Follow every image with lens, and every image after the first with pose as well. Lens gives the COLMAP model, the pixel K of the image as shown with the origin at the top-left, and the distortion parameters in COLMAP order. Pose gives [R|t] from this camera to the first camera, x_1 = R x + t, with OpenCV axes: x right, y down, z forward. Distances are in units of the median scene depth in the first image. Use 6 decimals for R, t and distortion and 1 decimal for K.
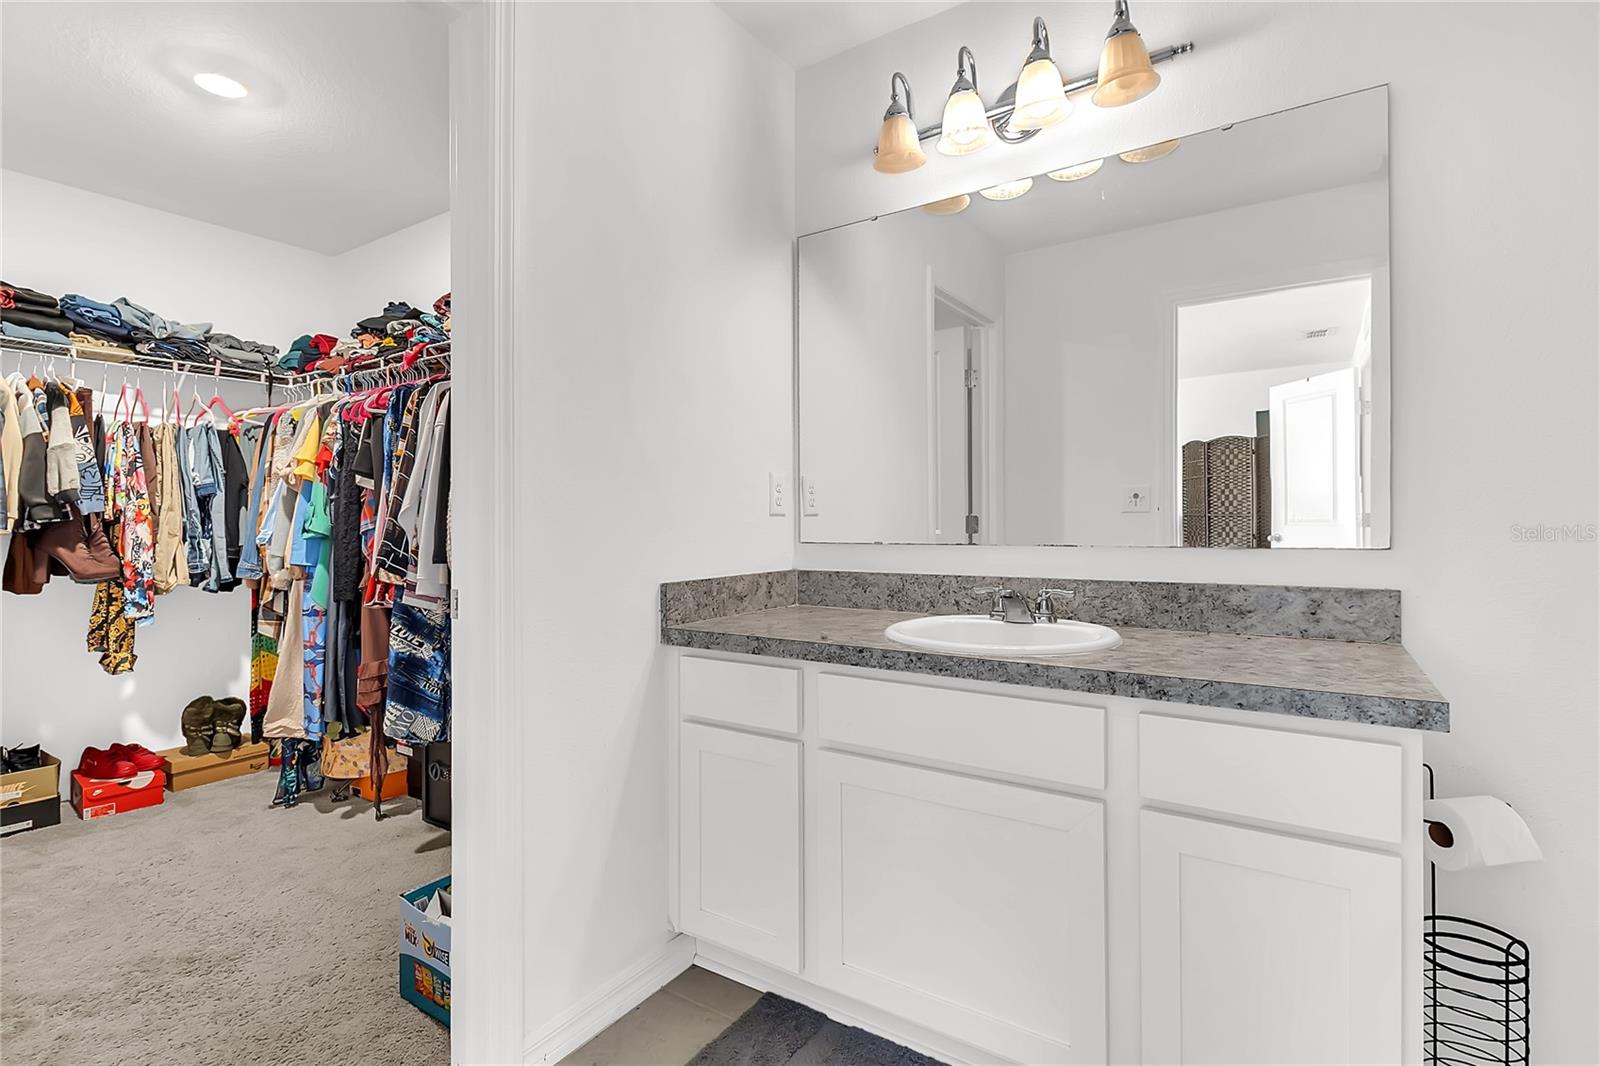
lens RADIAL K [[748.6, 0, 795.1], [0, 748.6, 524.4], [0, 0, 1]] dist [0.002499, -0.000822]
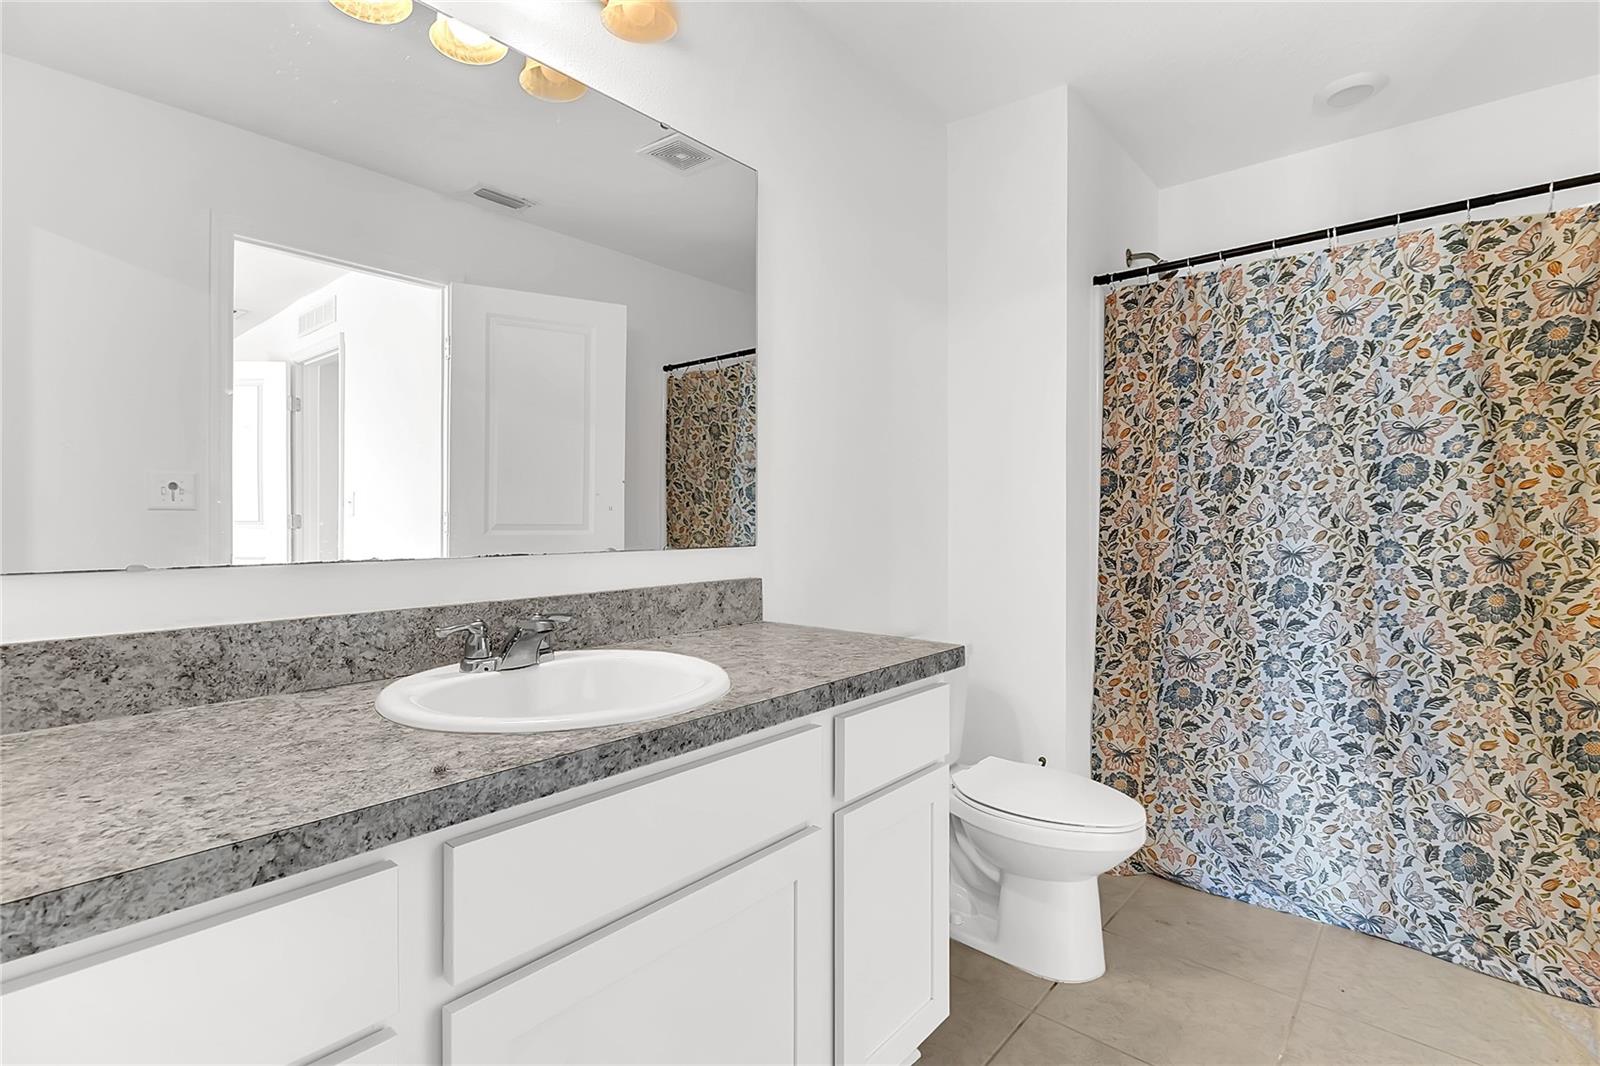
lens RADIAL K [[748.6, 0, 833.6], [0, 748.6, 507.8], [0, 0, 1]] dist [0.002499, -0.000822]
pose [[0.104516, 0.021073, 0.994300, -0.421962], [0.001571, 0.999771, -0.021354, -0.002571], [-0.994522, 0.003794, 0.104459, 0.730336]]
